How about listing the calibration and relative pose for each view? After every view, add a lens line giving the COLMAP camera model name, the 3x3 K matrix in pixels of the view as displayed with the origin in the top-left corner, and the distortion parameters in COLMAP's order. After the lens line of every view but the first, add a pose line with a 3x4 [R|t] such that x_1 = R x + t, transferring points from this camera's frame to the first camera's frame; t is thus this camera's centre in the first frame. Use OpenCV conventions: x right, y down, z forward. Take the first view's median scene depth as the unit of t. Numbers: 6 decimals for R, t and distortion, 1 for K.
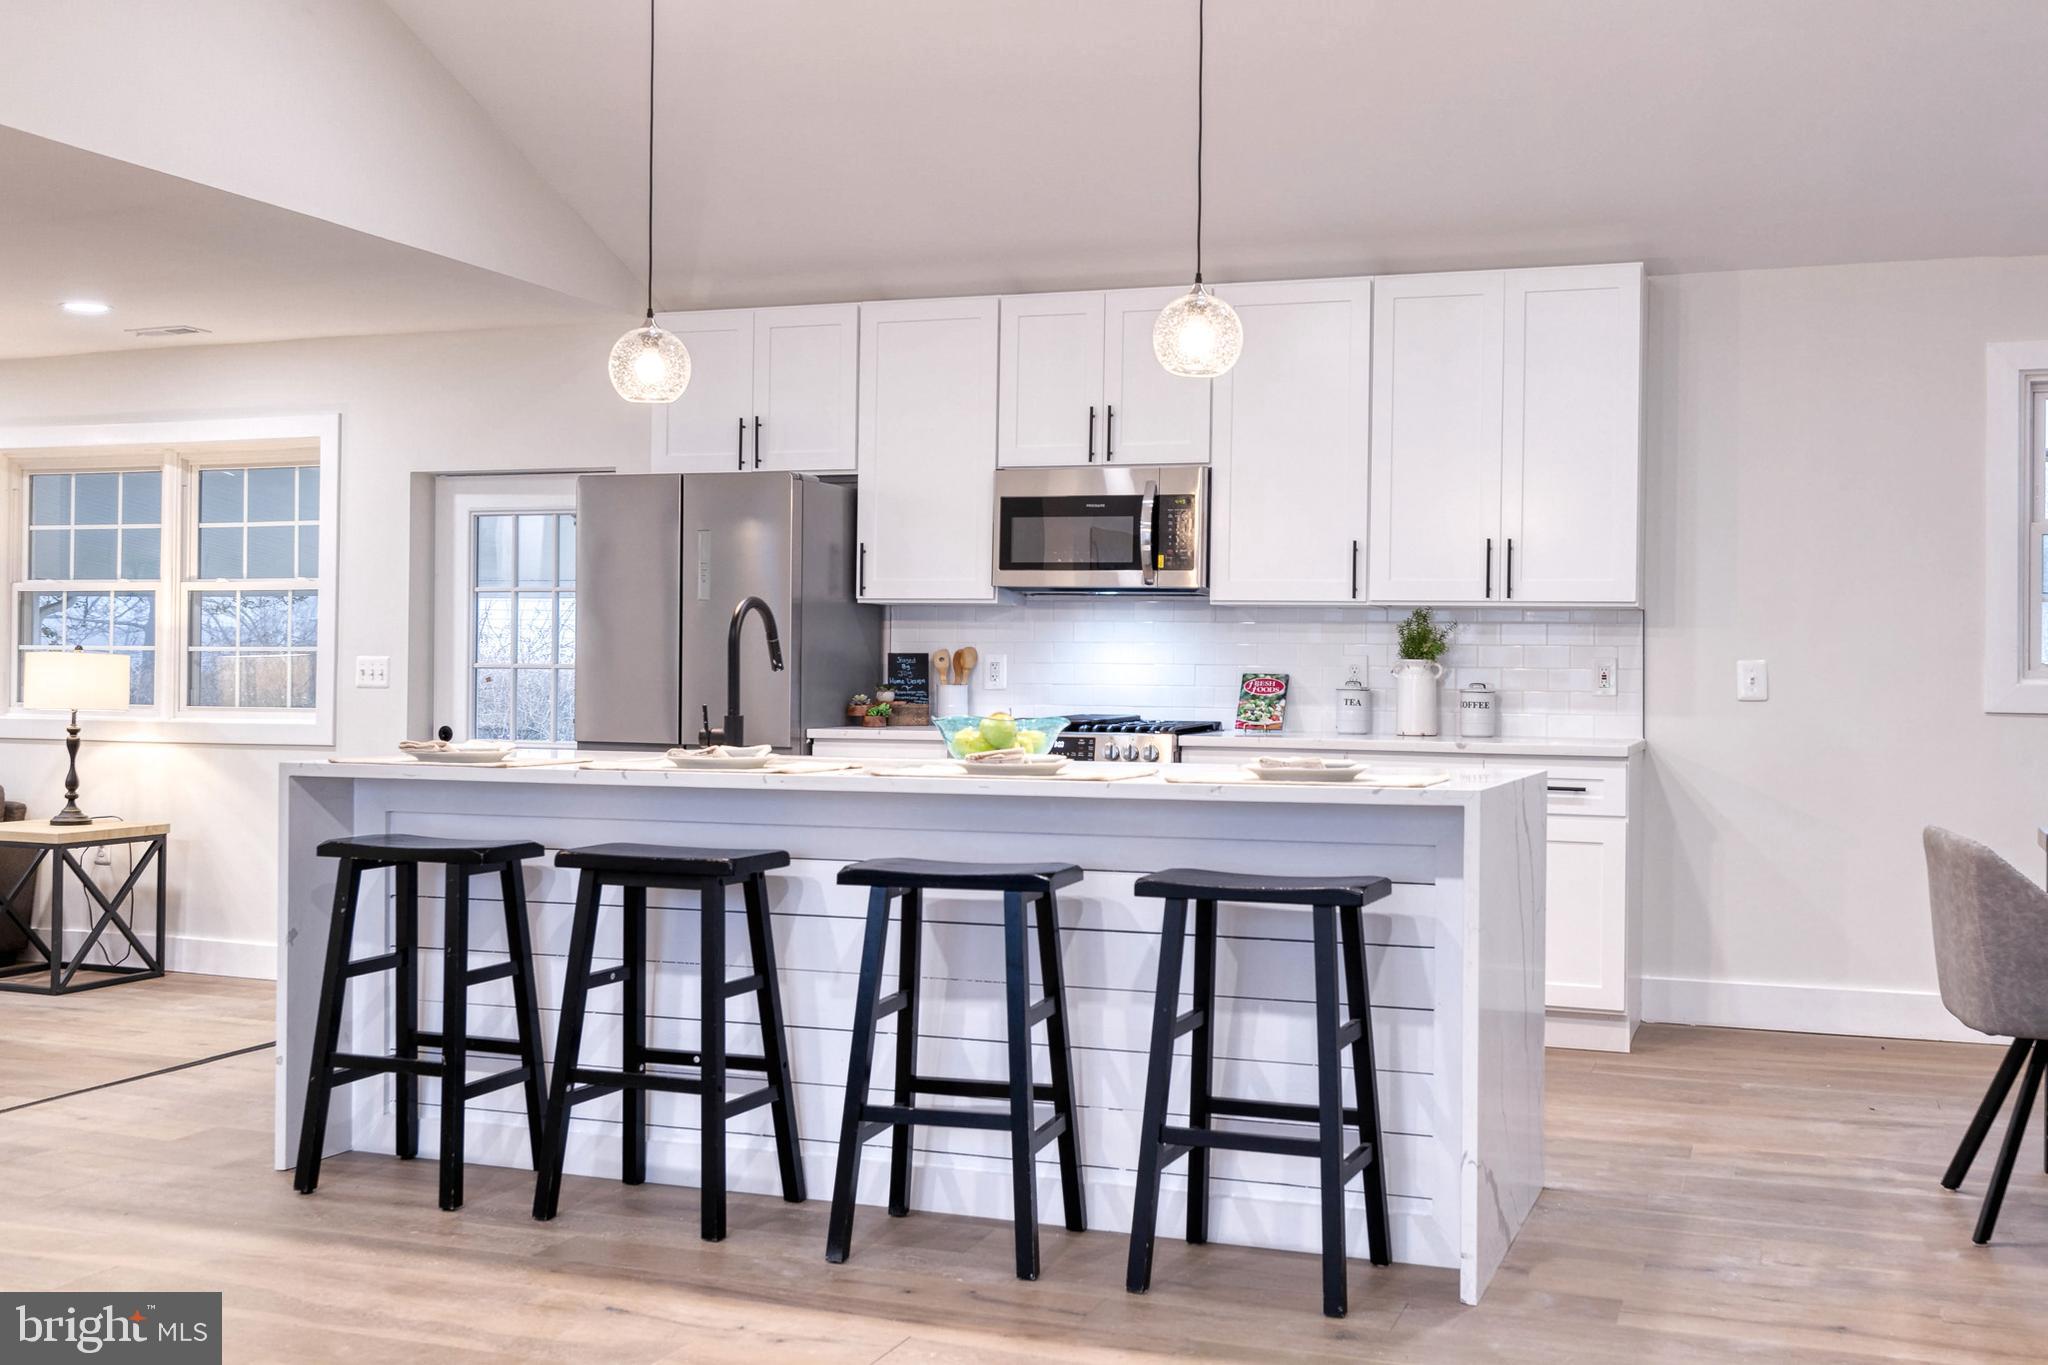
lens RADIAL K [[2003.9, 0, 1085.0], [0, 2003.9, 665.8], [0, 0, 1]] dist [0.012989, 0.000000]
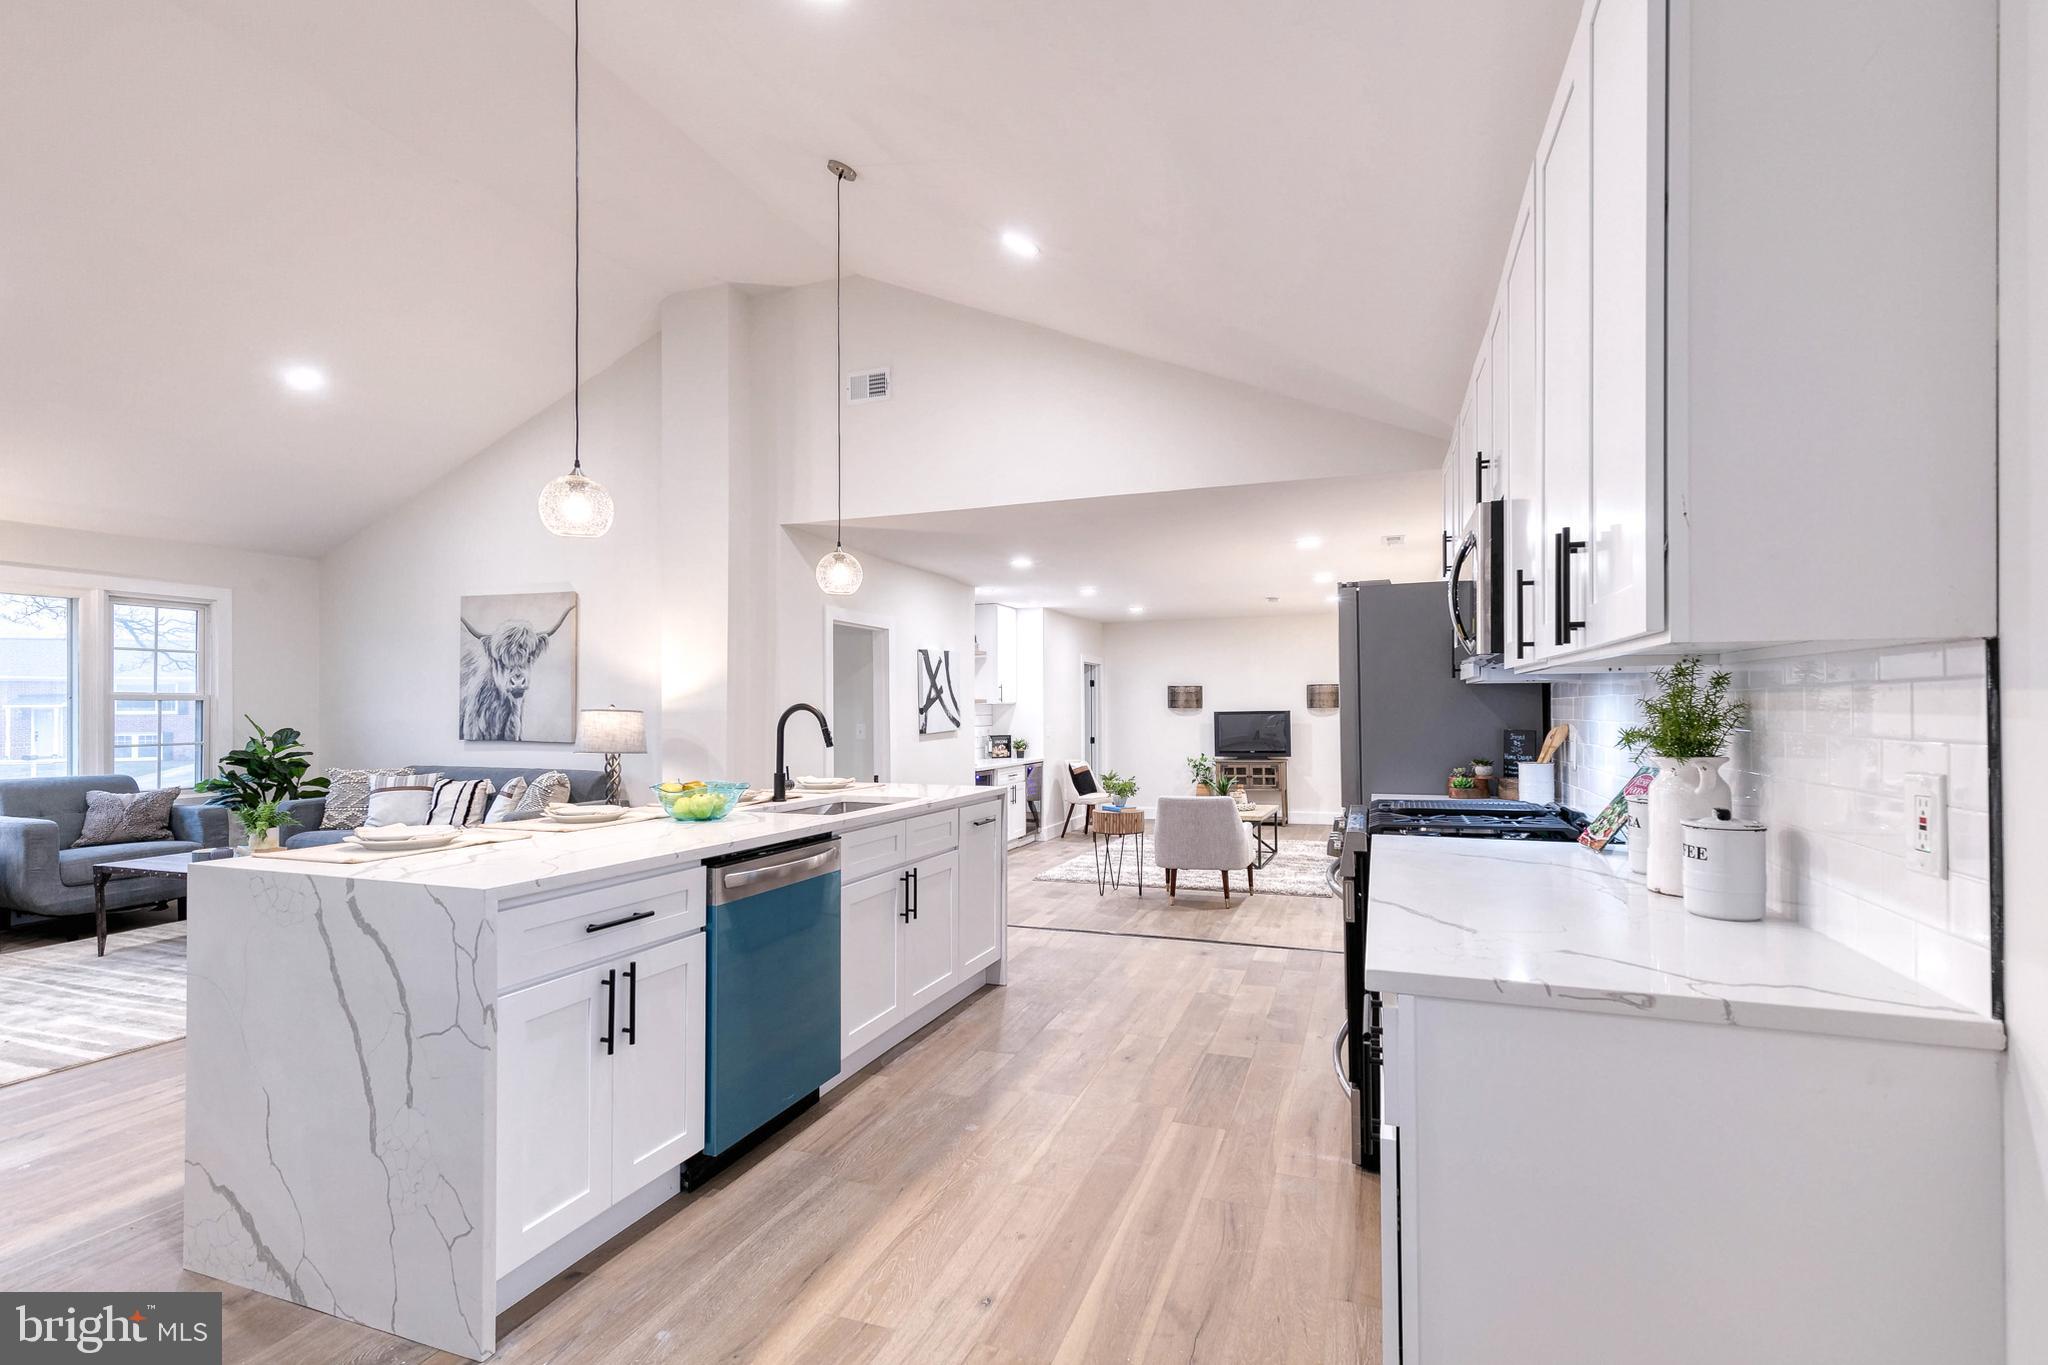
lens RADIAL K [[935.6, 0, 1047.1], [0, 935.6, 696.9], [0, 0, 1]] dist [0.010609, -0.001746]
pose [[0.002779, -0.021094, -0.999774, 0.436176], [0.003710, 0.999771, -0.021084, -0.015450], [0.999989, -0.003651, 0.002857, 0.835759]]
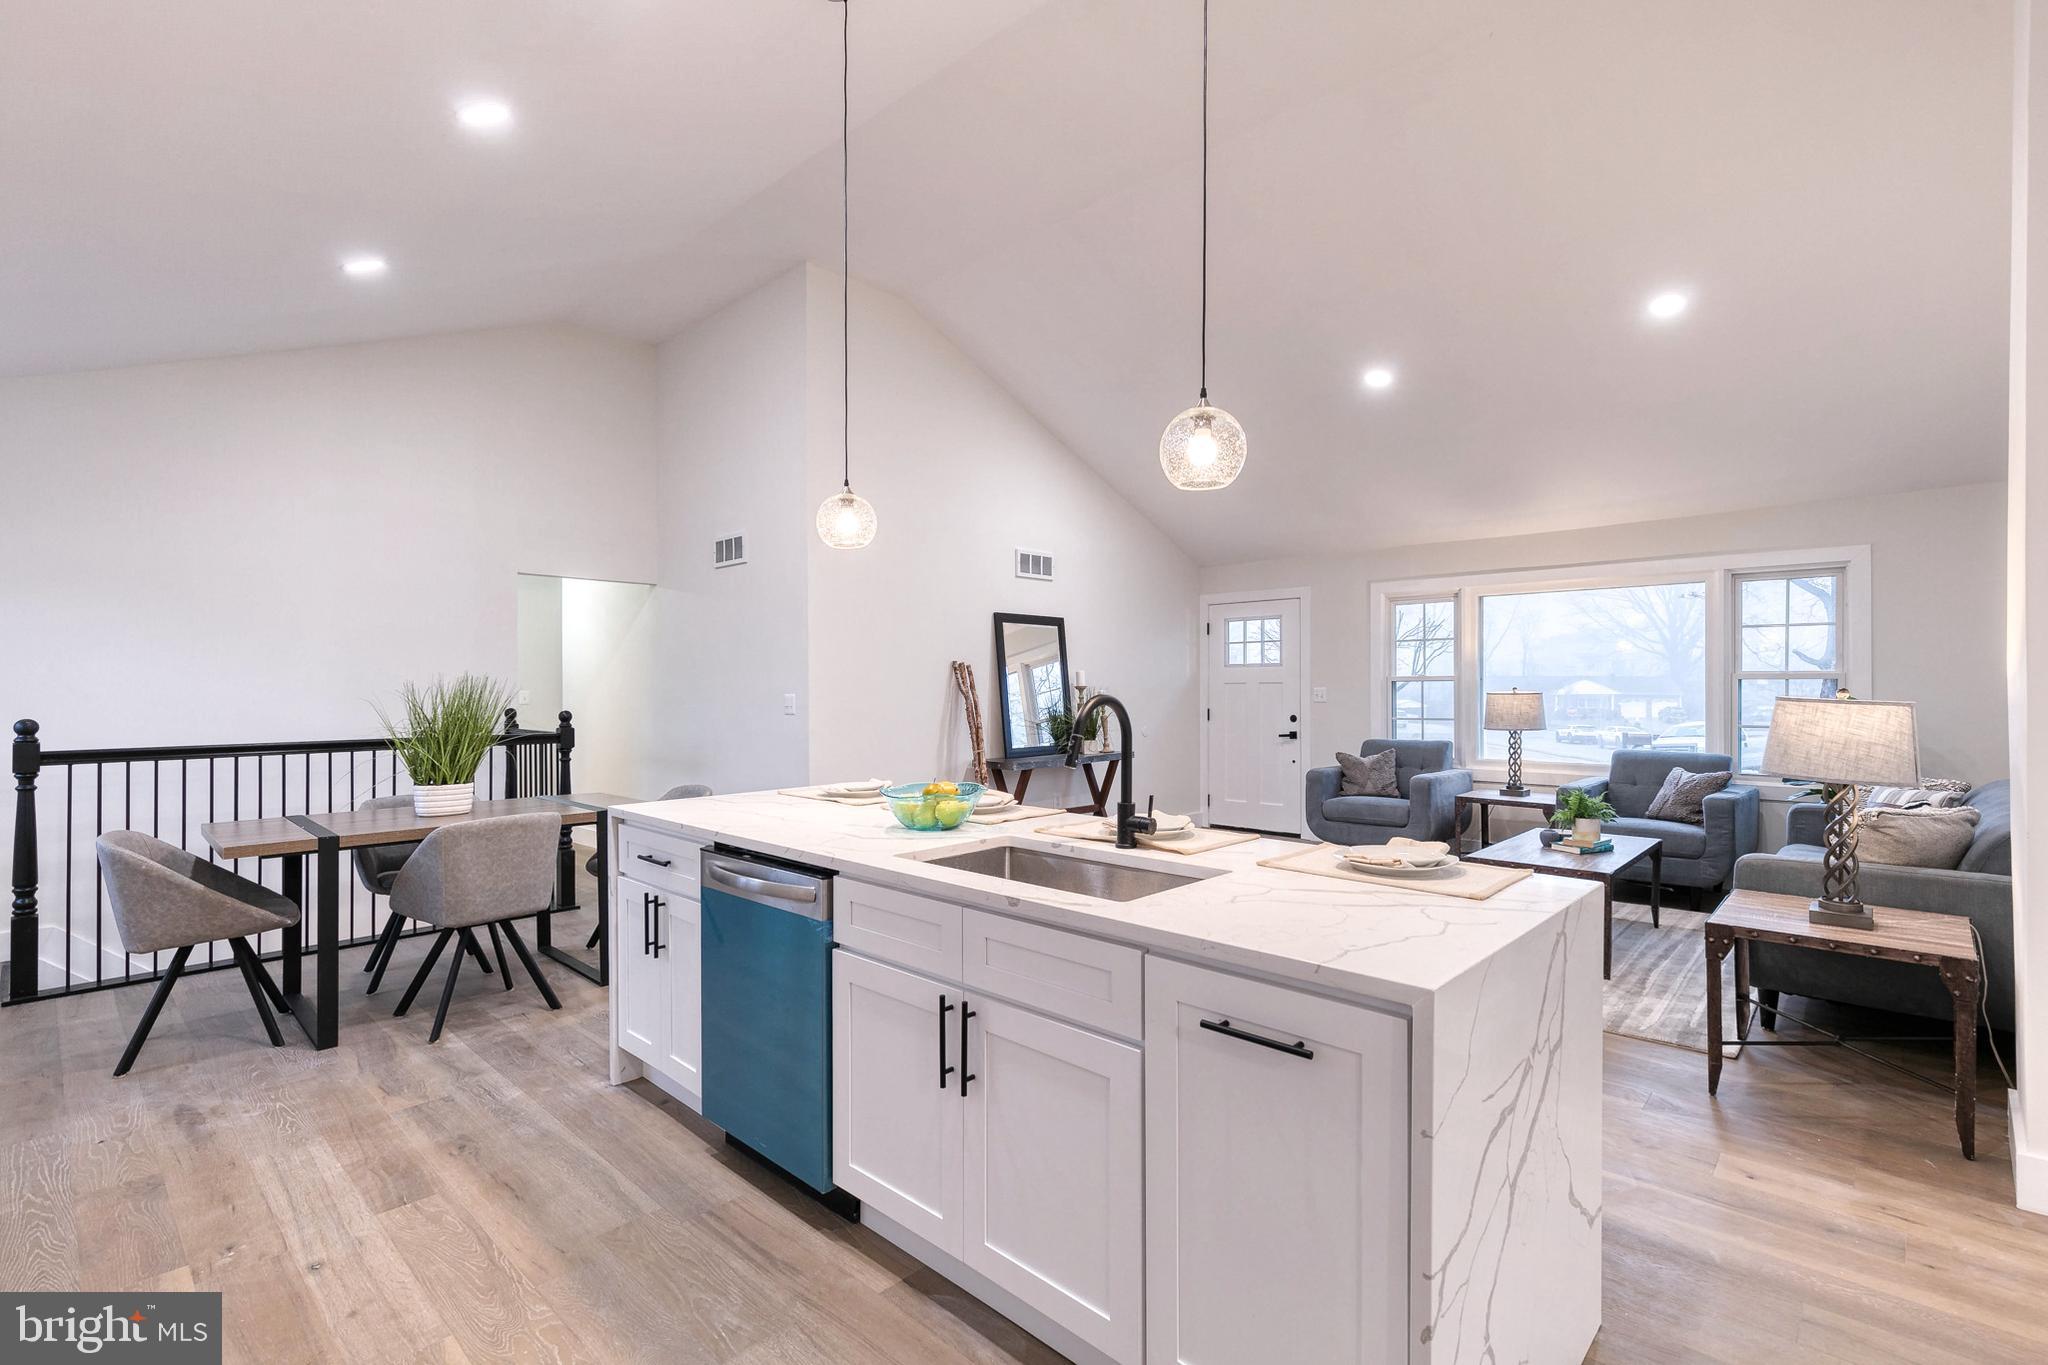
lens RADIAL K [[935.6, 0, 1043.1], [0, 935.6, 691.3], [0, 0, 1]] dist [0.010609, -0.001746]
pose [[-0.919676, -0.009179, 0.392570, -0.228832], [-0.006129, 0.999941, 0.009020, -0.028024], [-0.392630, 0.005890, -0.919678, 1.015628]]
